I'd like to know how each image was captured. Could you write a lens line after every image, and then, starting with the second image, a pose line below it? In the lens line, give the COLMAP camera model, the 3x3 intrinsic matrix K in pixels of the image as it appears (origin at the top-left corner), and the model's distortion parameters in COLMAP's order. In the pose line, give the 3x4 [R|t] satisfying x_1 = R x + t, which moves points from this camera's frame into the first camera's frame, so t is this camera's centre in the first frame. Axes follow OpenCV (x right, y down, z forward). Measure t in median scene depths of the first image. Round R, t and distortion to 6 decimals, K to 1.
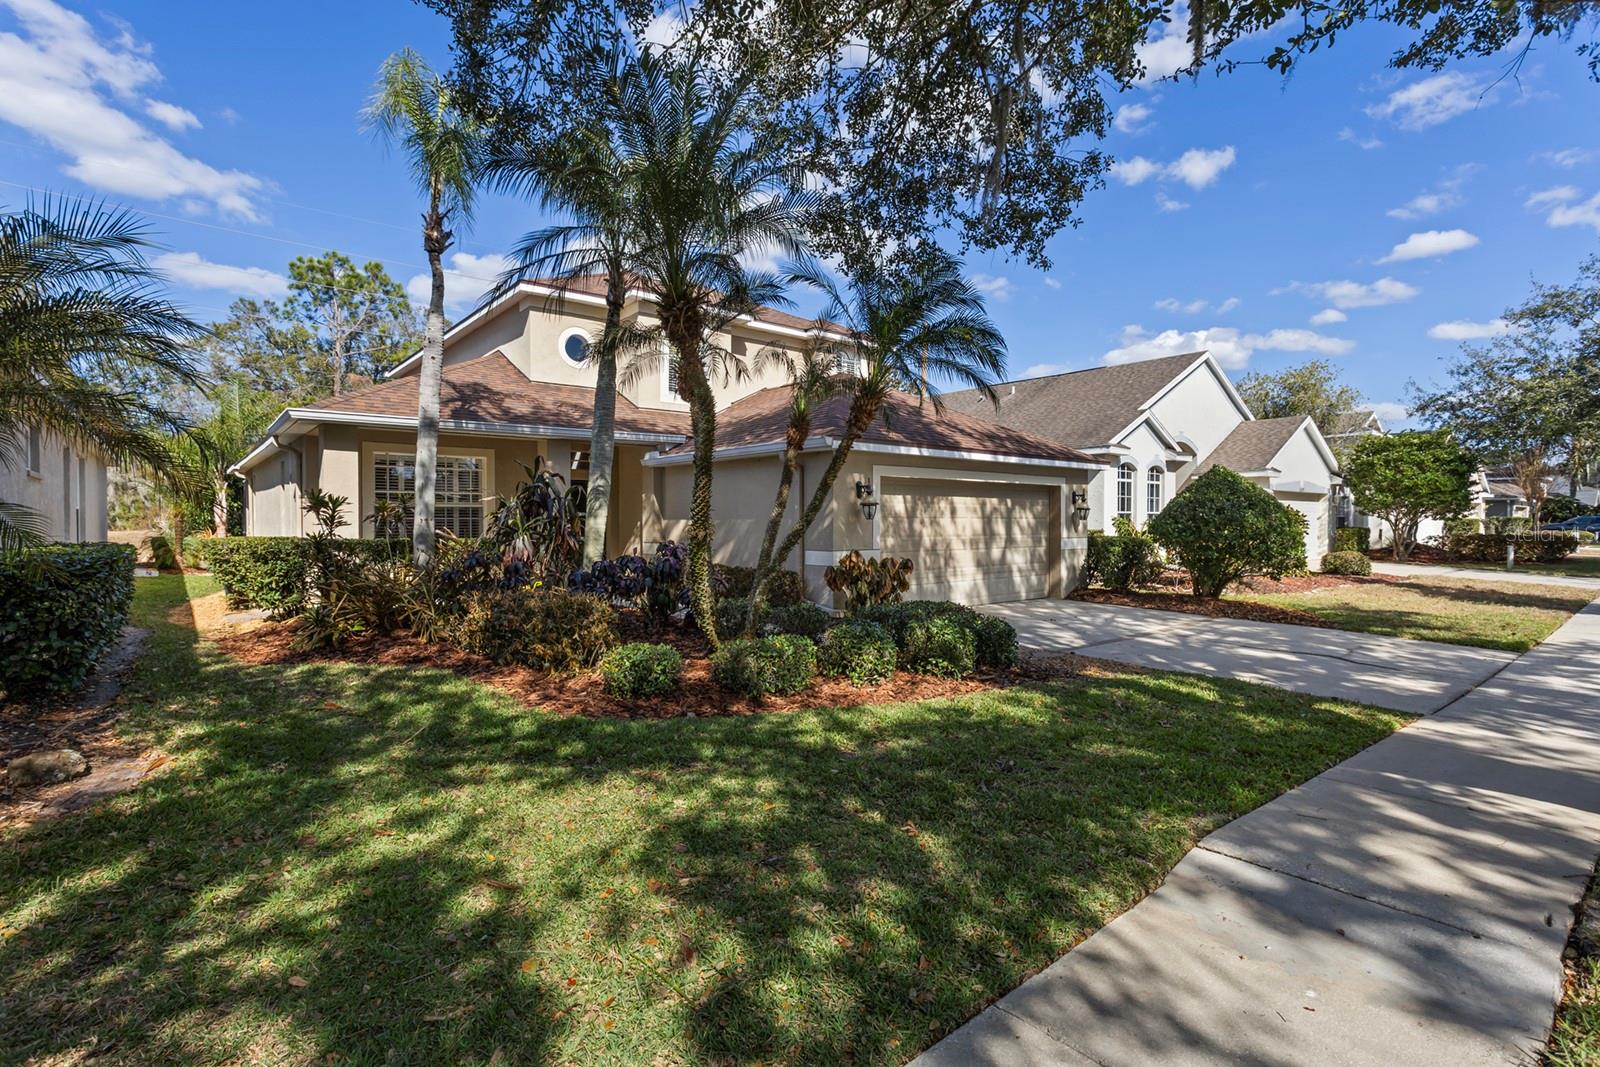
lens RADIAL K [[767.7, 0, 781.5], [0, 767.7, 527.7], [0, 0, 1]] dist [0.004869, -0.001496]
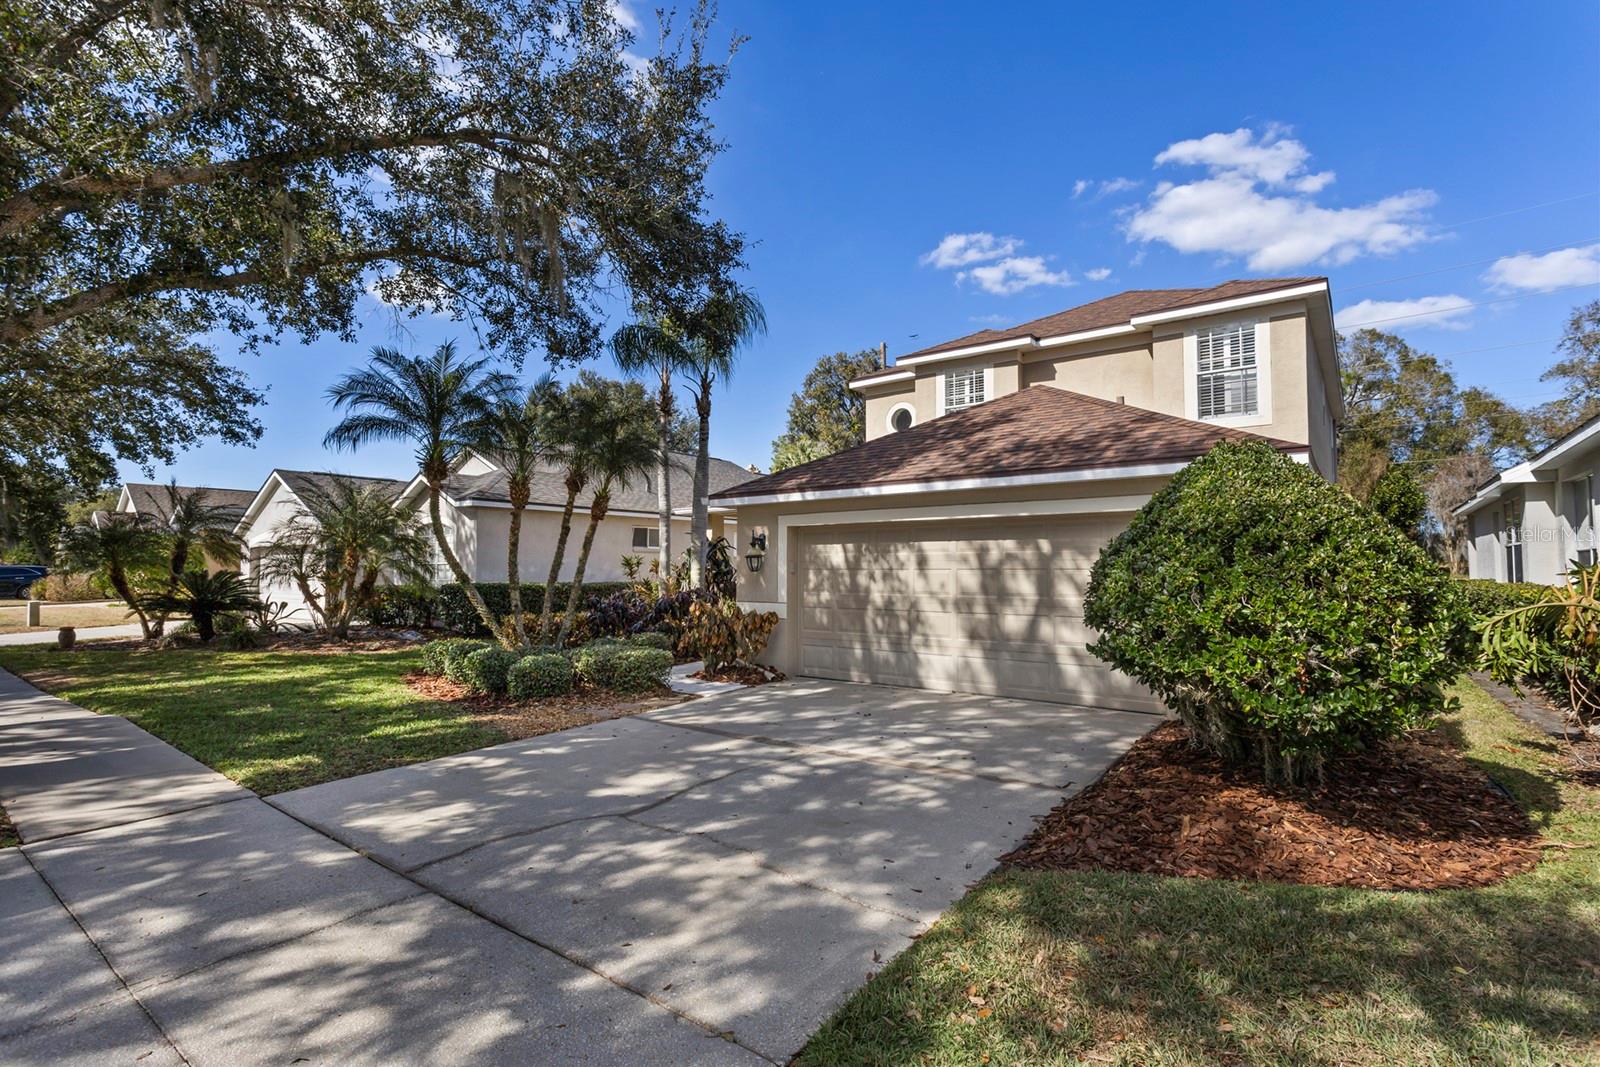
lens RADIAL K [[767.7, 0, 775.1], [0, 767.7, 547.2], [0, 0, 1]] dist [0.004869, -0.001496]
pose [[0.221275, -0.025642, -0.974874, 0.904872], [-0.001959, 0.999641, -0.026738, -0.014246], [0.975210, 0.007826, 0.221145, 0.667351]]
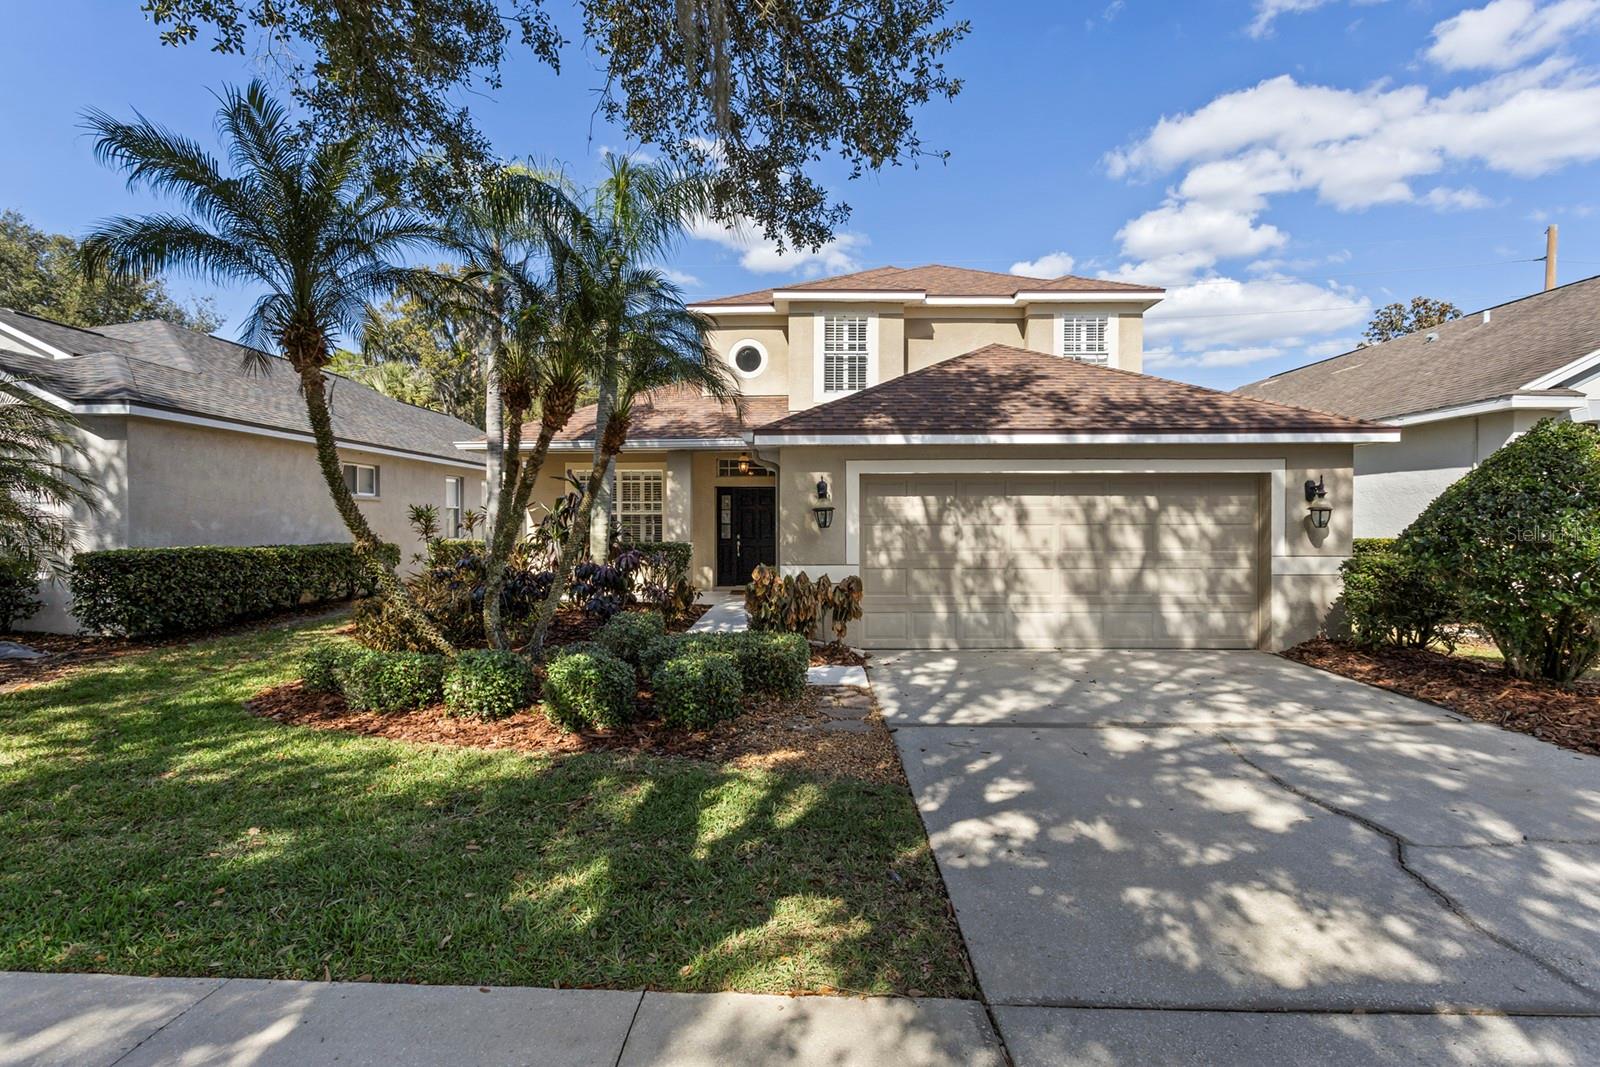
lens RADIAL K [[767.7, 0, 798.7], [0, 767.7, 542.6], [0, 0, 1]] dist [0.004869, -0.001496]
pose [[0.768558, 0.015848, -0.639584, 0.509536], [-0.002066, 0.999749, 0.022289, -0.011781], [0.639777, -0.015809, 0.768398, 0.297108]]
